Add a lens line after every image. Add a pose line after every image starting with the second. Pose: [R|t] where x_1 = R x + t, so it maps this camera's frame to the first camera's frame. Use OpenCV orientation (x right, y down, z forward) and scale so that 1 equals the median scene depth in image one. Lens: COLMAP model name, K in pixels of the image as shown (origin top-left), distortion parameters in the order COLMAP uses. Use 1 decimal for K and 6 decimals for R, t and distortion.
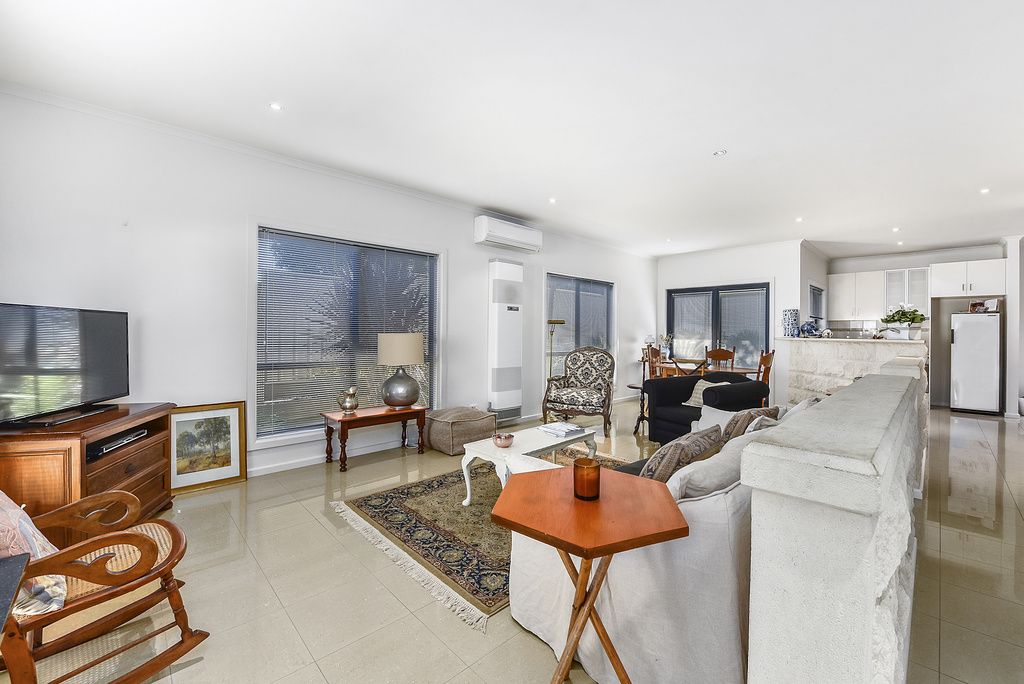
lens RADIAL K [[414.1, 0, 512.0], [0, 414.1, 342.0], [0, 0, 1]] dist [-0.000047, -0.000004]
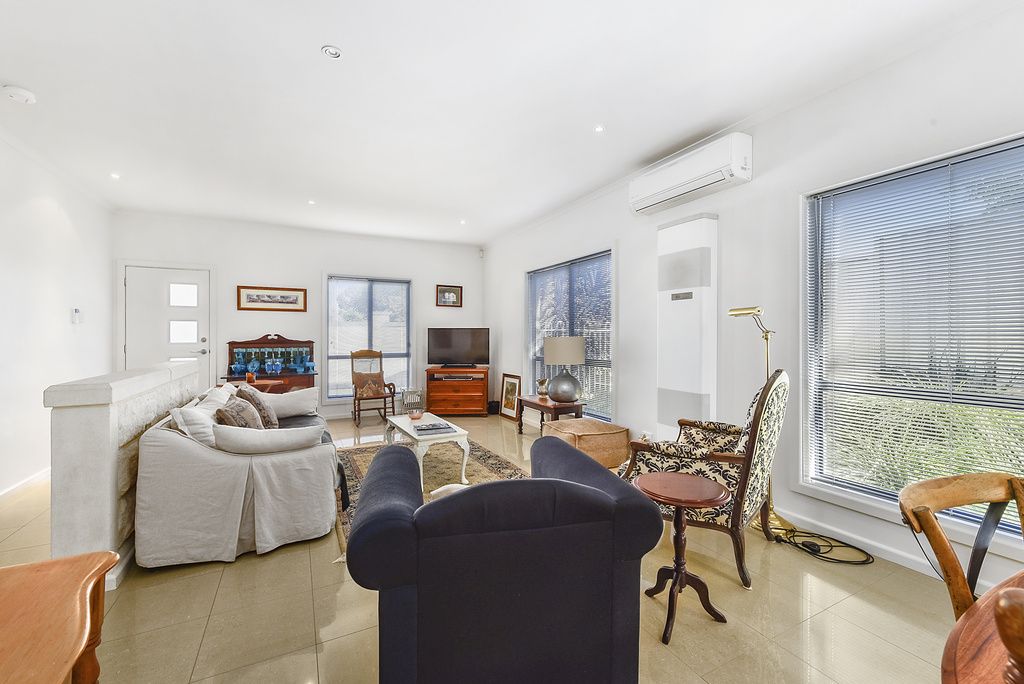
lens RADIAL K [[414.1, 0, 512.0], [0, 414.1, 342.0], [0, 0, 1]] dist [-0.000047, -0.000004]
pose [[-0.273918, 0.010284, -0.961698, 0.737617], [-0.024061, 0.999557, 0.017542, -0.020242], [0.961452, 0.027945, -0.273549, 1.052729]]
